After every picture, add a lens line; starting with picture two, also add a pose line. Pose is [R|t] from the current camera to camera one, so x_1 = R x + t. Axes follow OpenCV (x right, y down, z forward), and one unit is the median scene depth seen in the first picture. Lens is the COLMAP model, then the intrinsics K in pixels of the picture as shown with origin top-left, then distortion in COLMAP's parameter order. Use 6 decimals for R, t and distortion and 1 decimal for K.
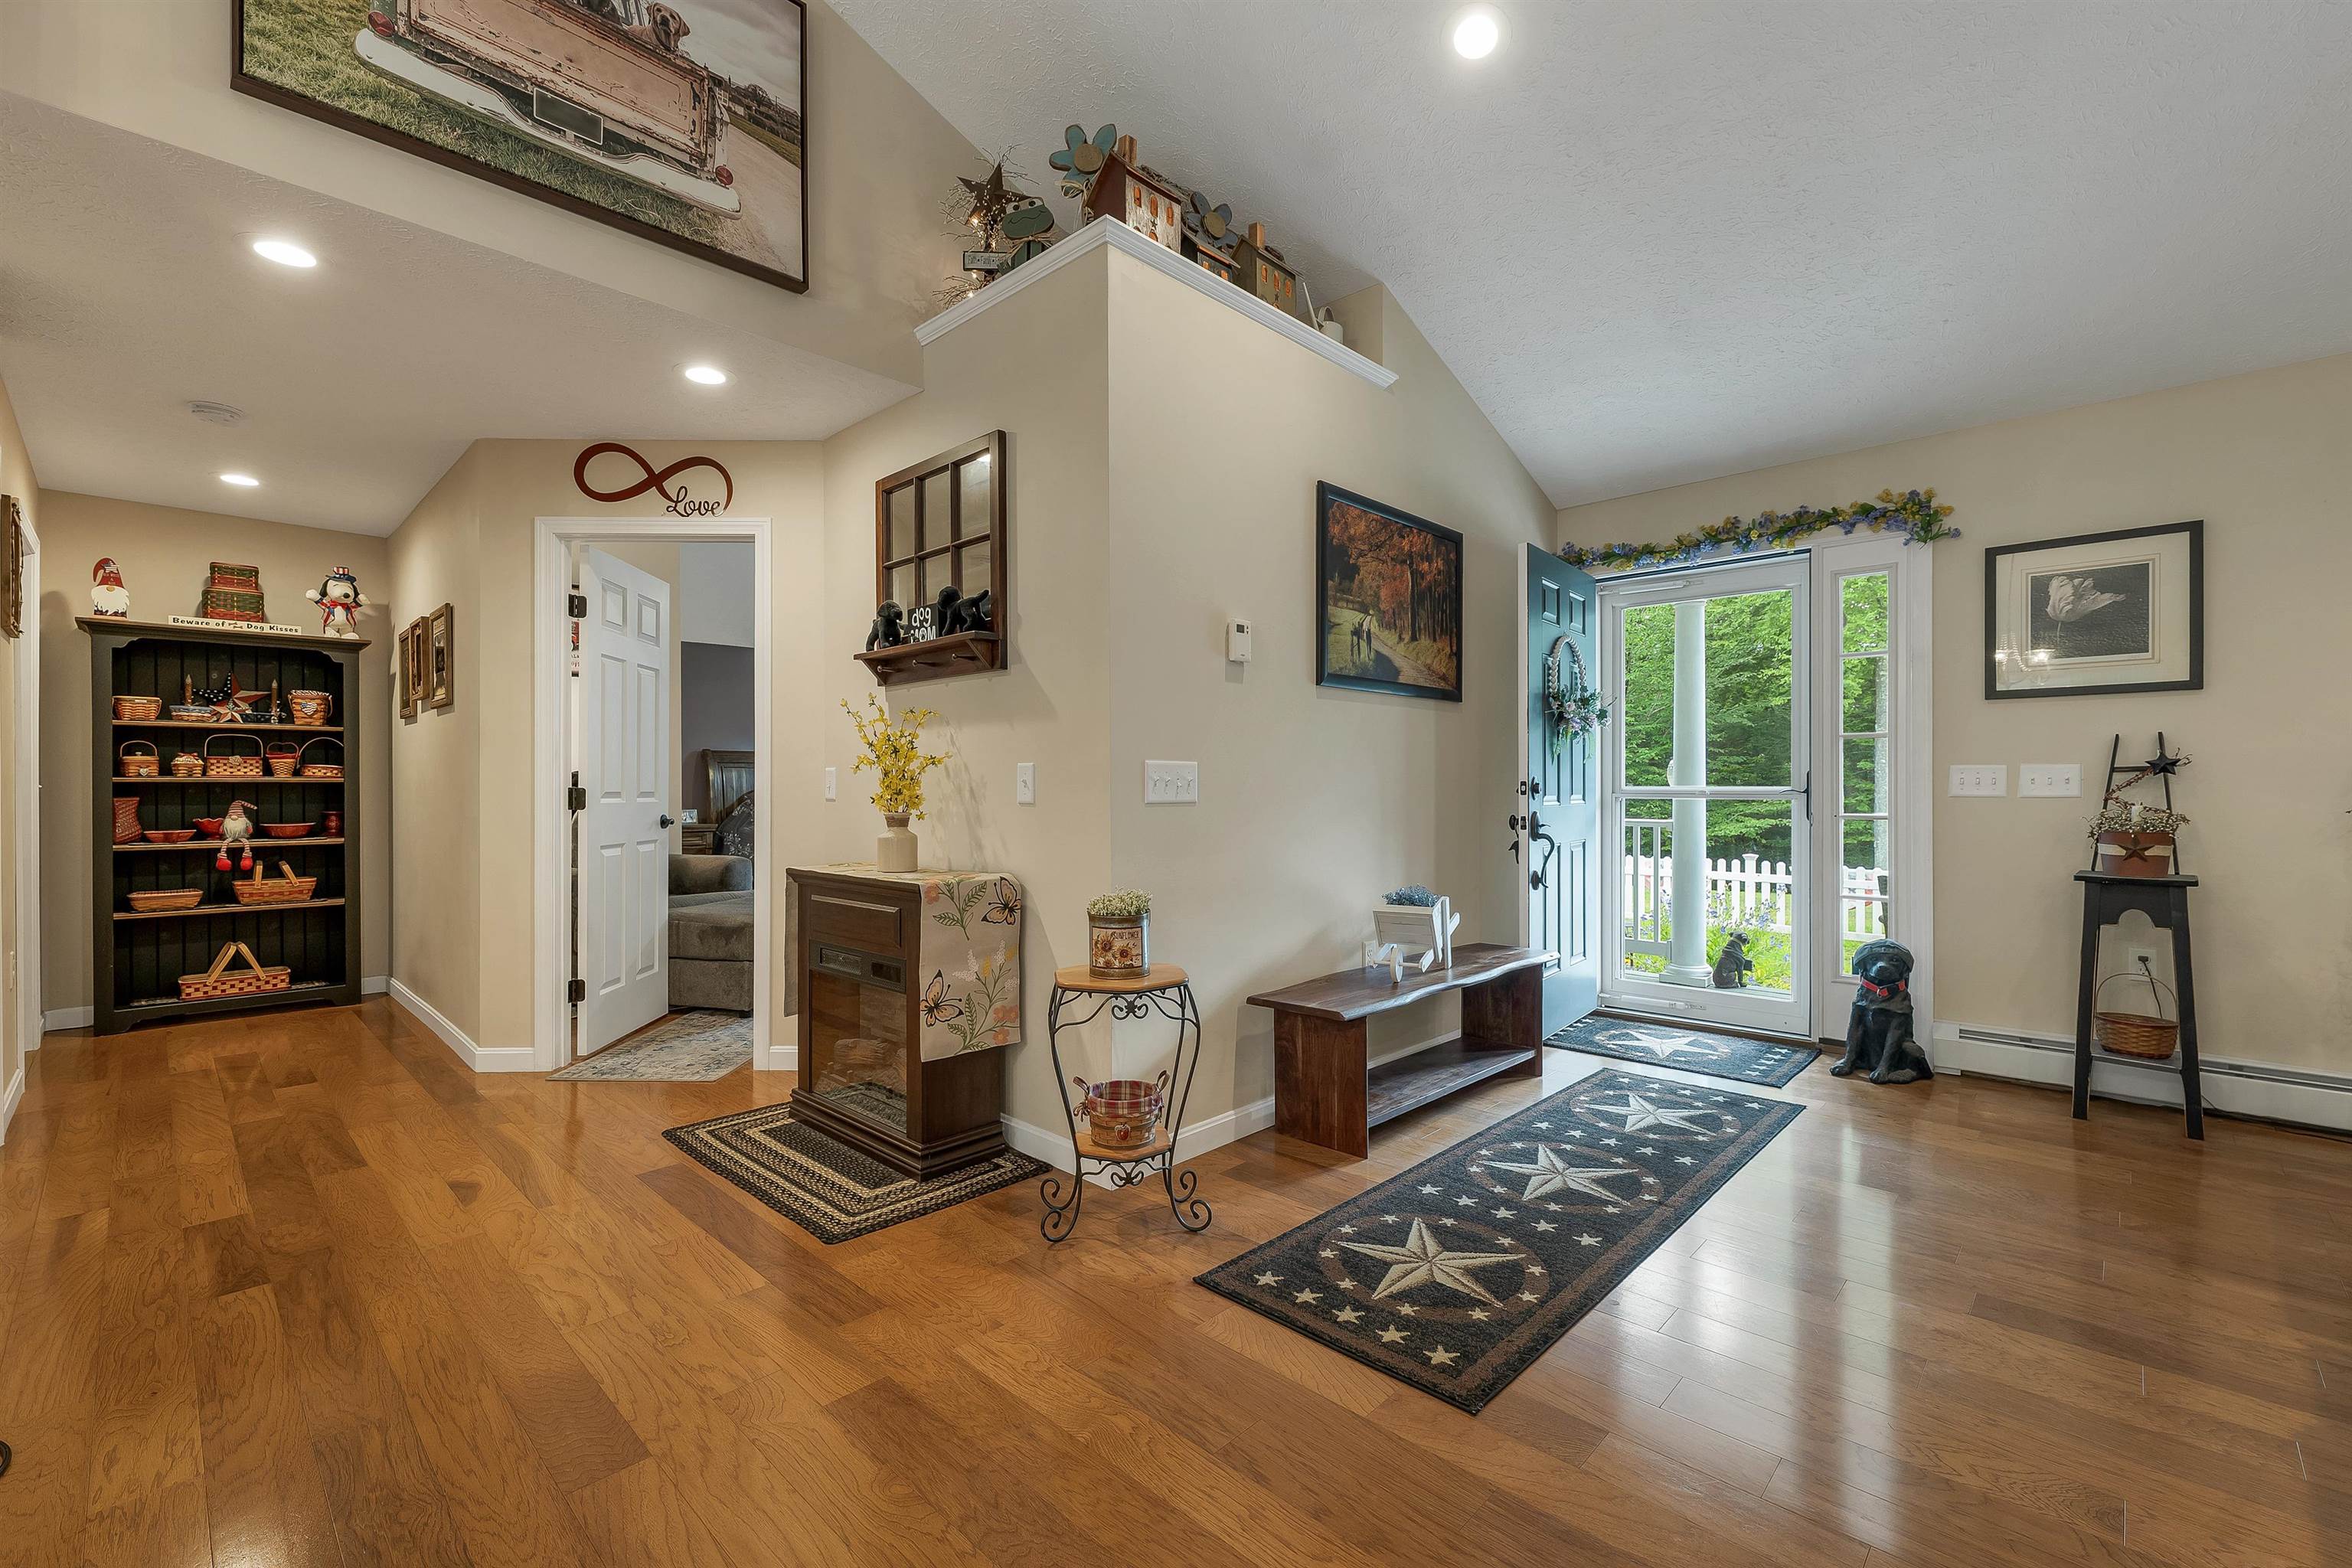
lens RADIAL K [[997.2, 0, 1170.7], [0, 997.2, 789.1], [0, 0, 1]] dist [0.003664, 0.000343]
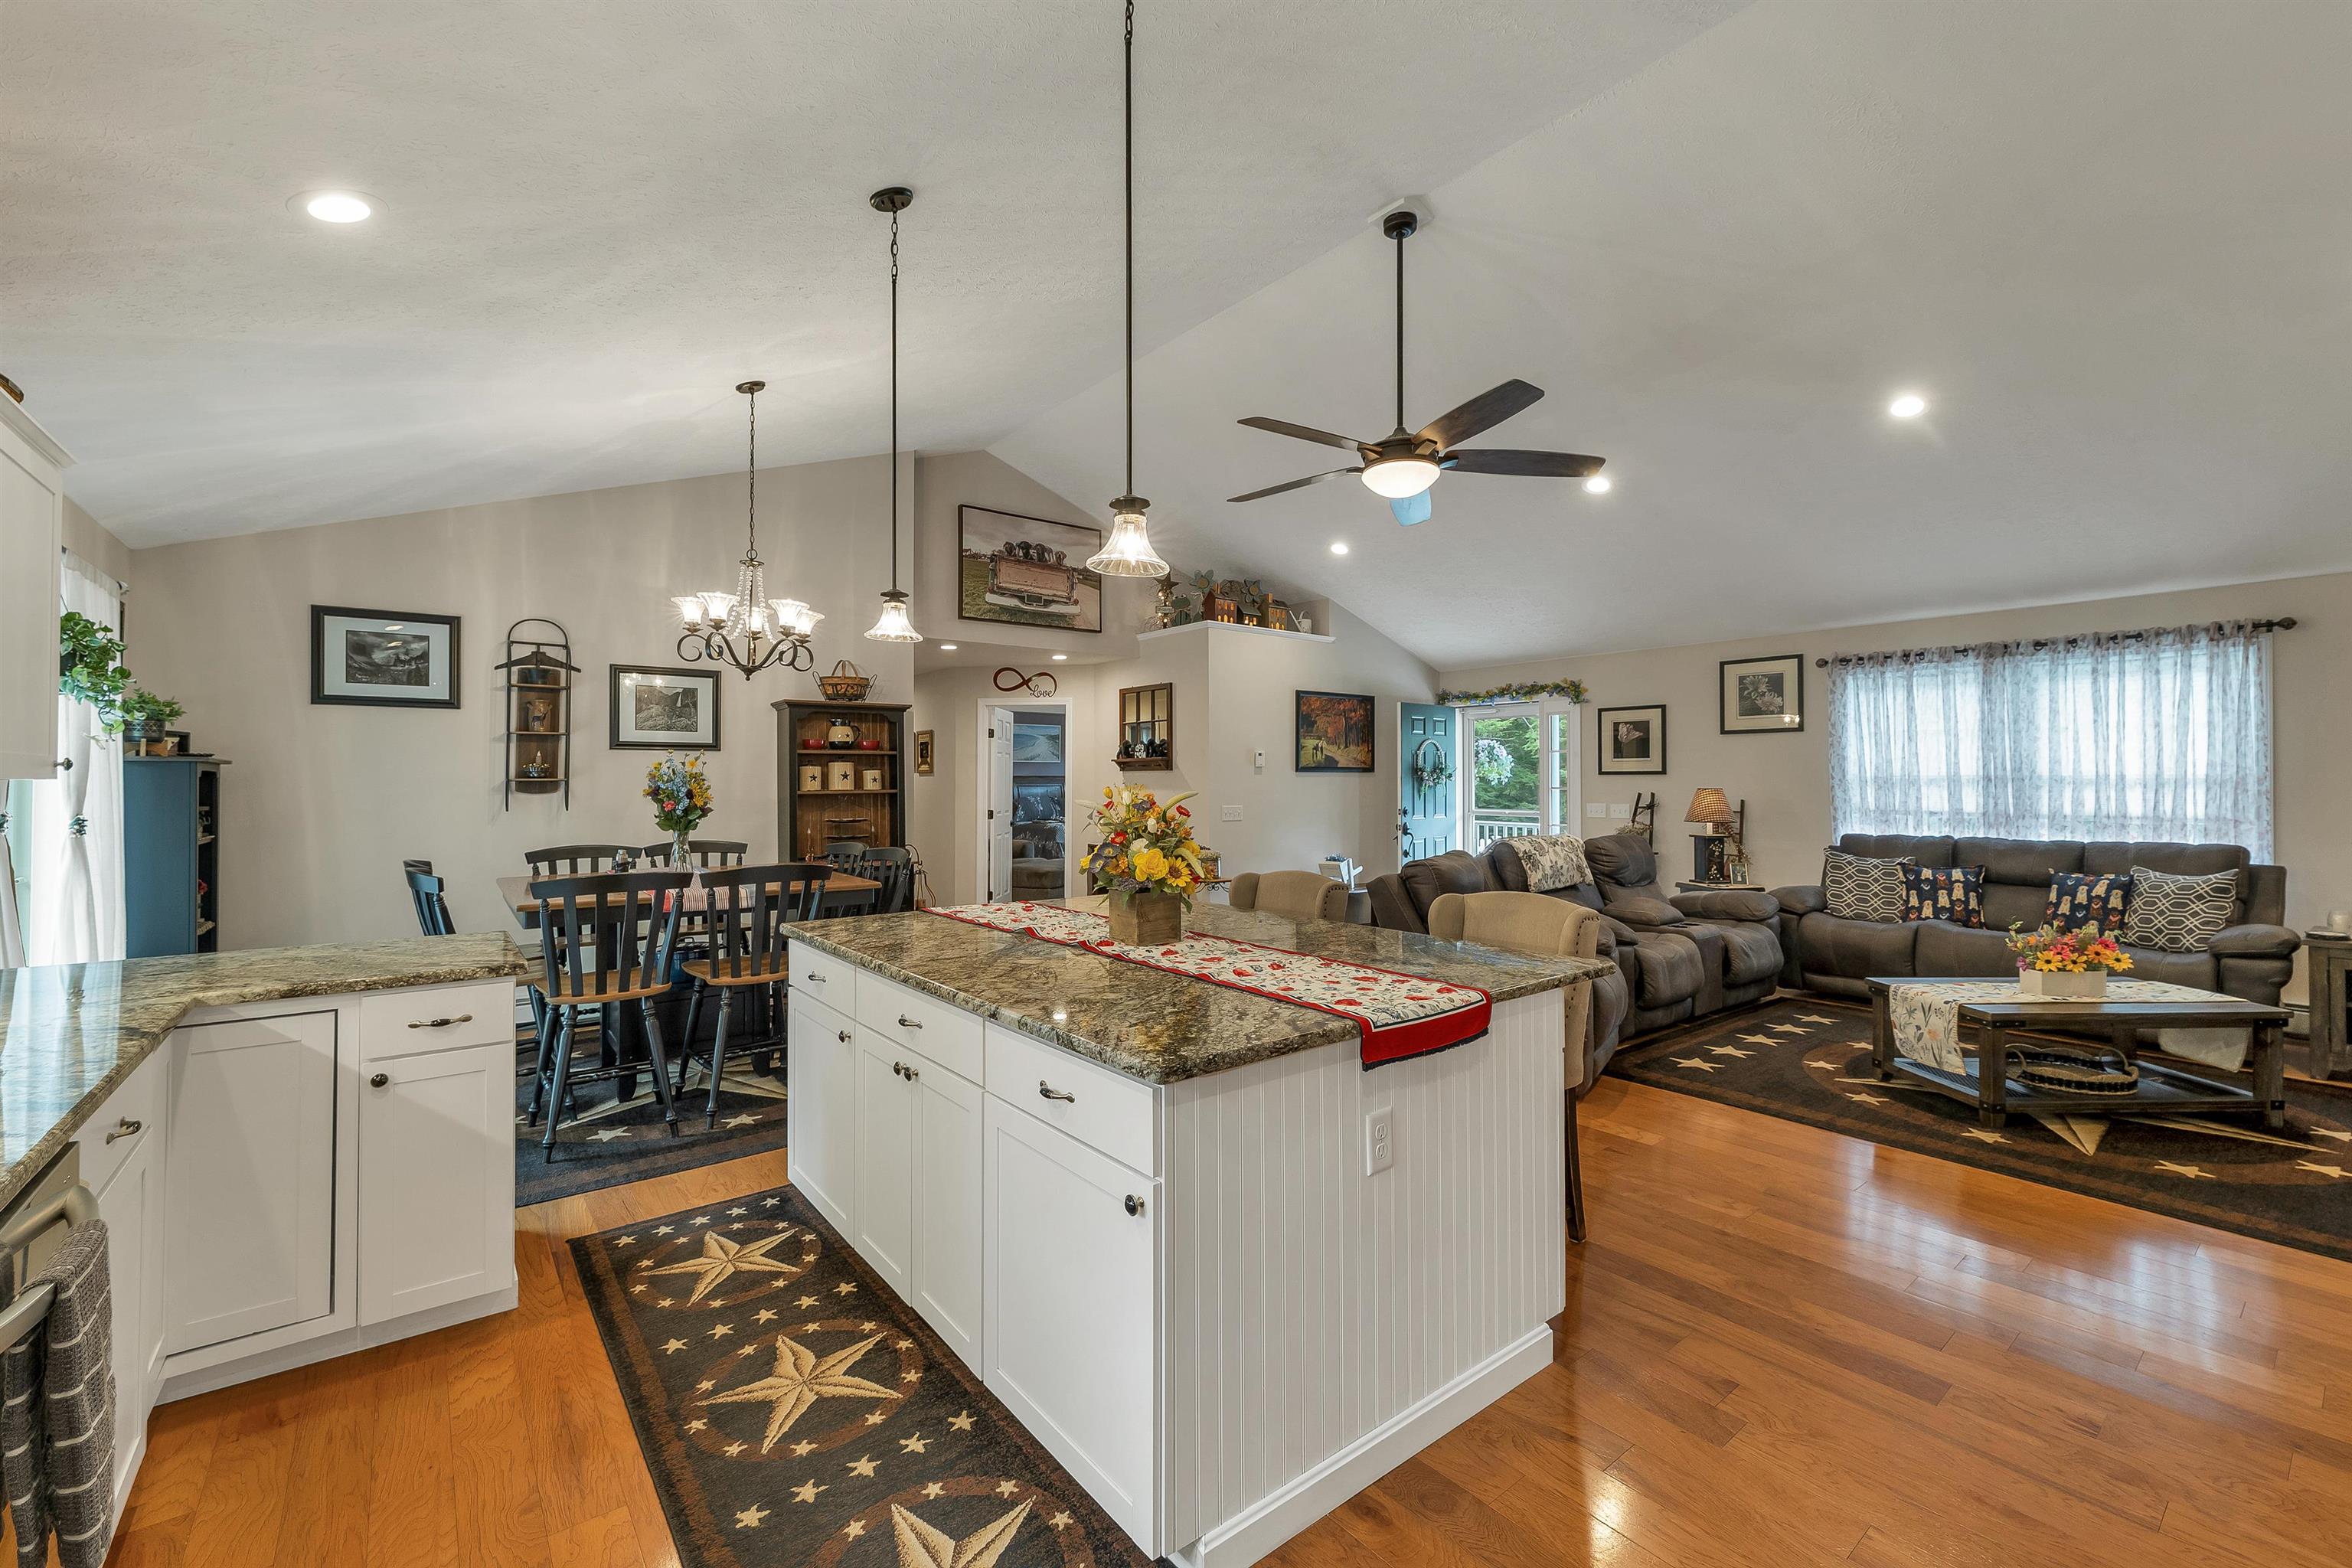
lens RADIAL K [[973.8, 0, 1176.0], [0, 973.8, 784.0], [0, 0, 1]] dist [-0.000534, 0.000168]
pose [[0.991046, 0.001572, -0.133515, 0.170525], [-0.001108, 0.999993, 0.003549, -0.080657], [0.133520, -0.003369, 0.991040, -1.397037]]
